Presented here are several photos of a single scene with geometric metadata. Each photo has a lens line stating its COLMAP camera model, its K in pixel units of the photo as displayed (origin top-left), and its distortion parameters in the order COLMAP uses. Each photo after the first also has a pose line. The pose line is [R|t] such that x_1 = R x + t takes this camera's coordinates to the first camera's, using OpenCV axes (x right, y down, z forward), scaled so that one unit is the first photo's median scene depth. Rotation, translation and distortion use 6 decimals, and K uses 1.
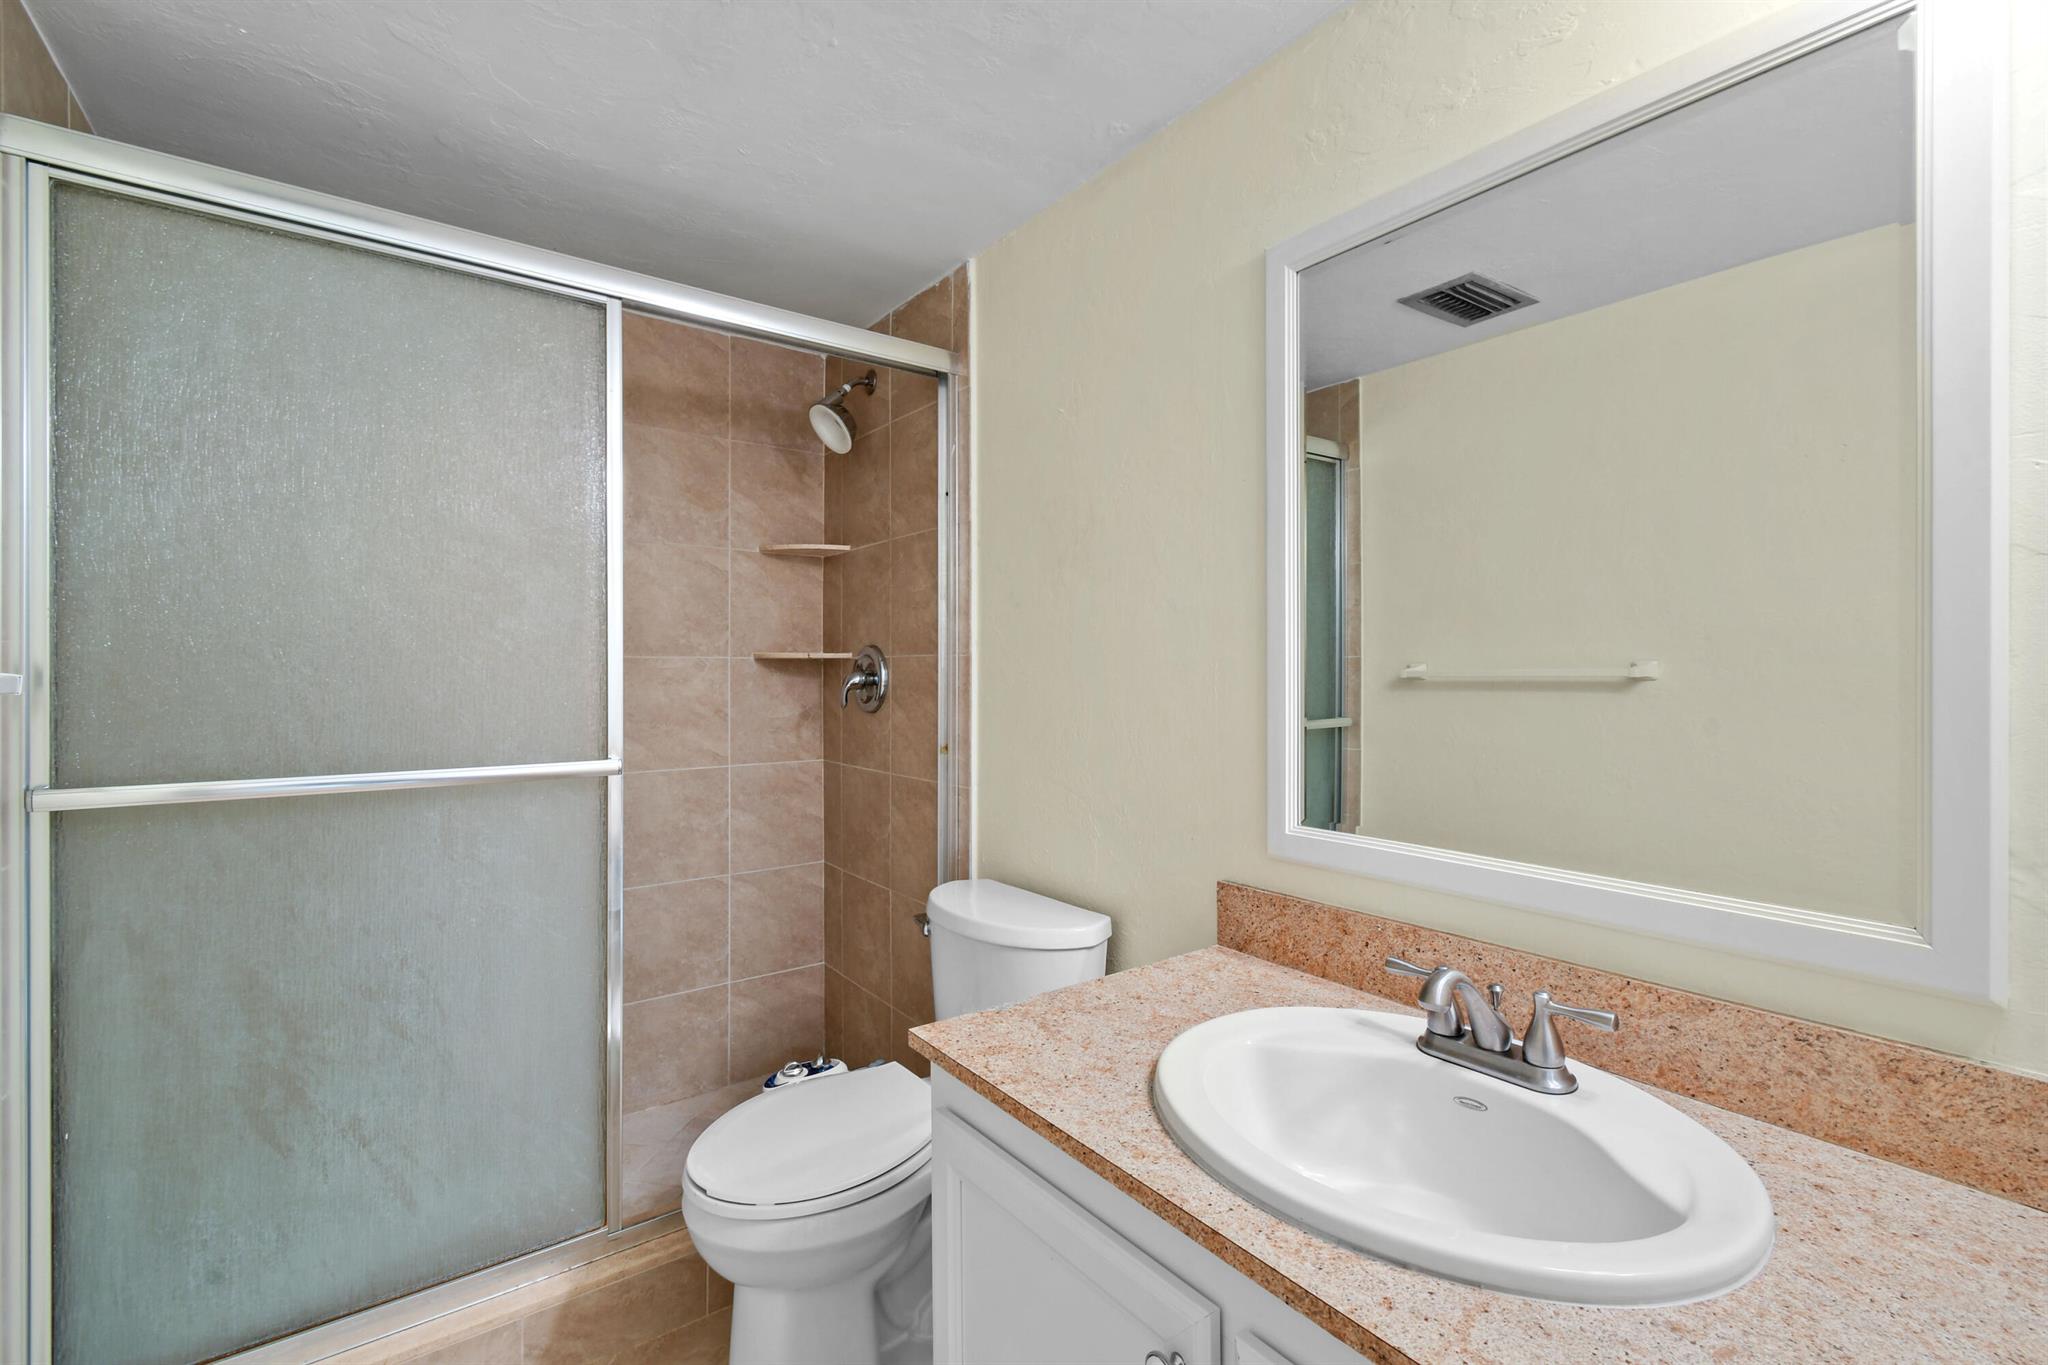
lens RADIAL K [[885.8, 0, 975.8], [0, 885.8, 685.5], [0, 0, 1]] dist [0.001474, 0.000198]
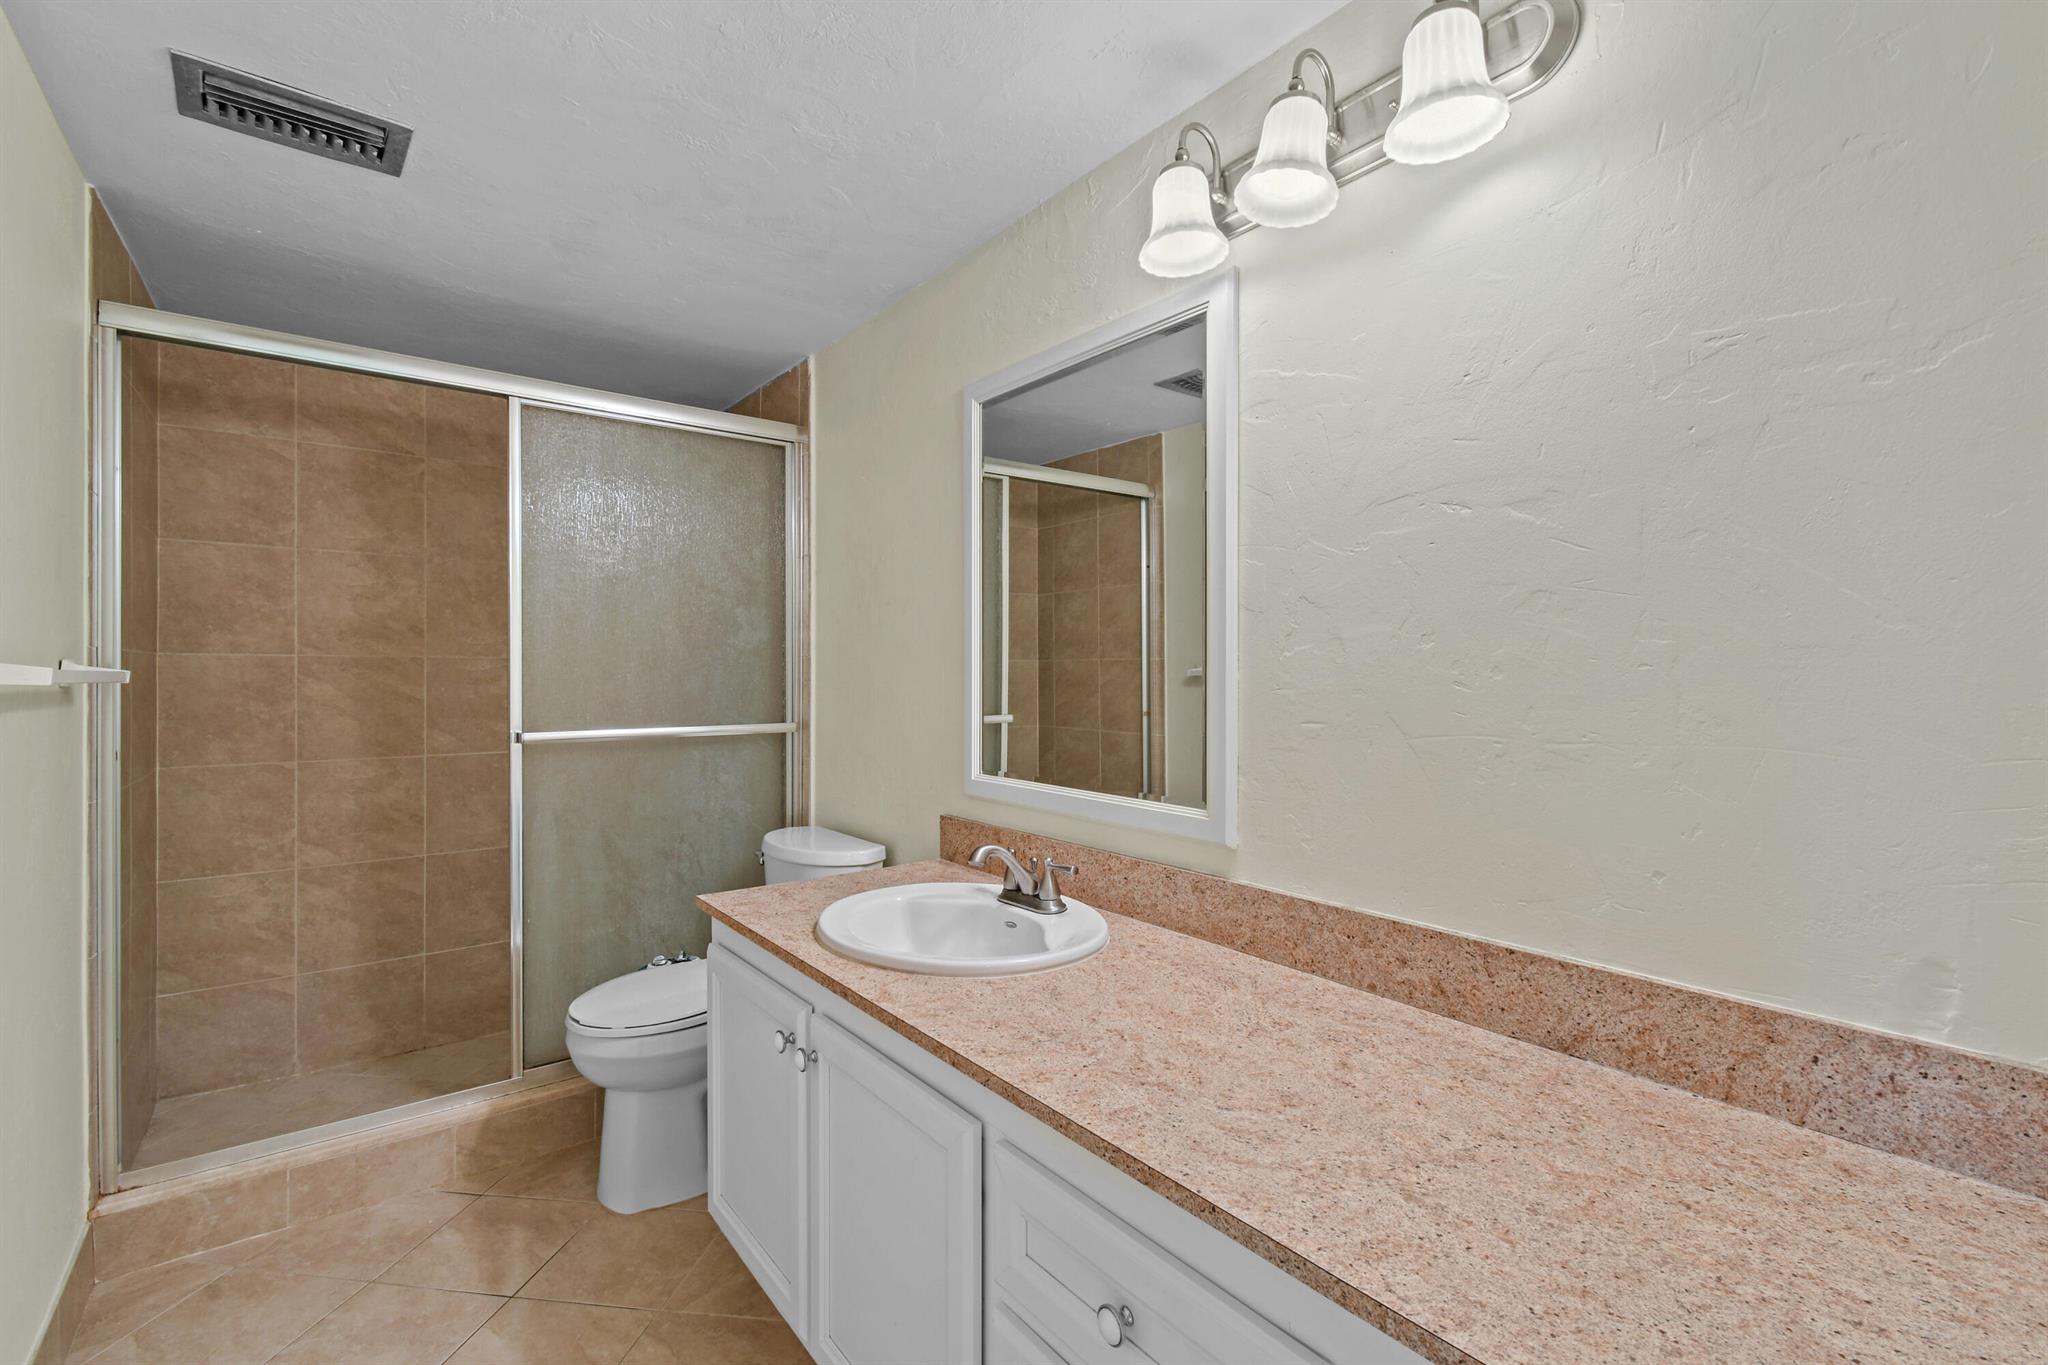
lens RADIAL K [[885.8, 0, 975.8], [0, 885.8, 685.5], [0, 0, 1]] dist [0.001474, 0.000198]
pose [[0.999536, 0.002191, 0.030369, 0.316078], [-0.002235, 0.999996, 0.001423, 0.007019], [-0.030366, -0.001490, 0.999538, -0.503748]]
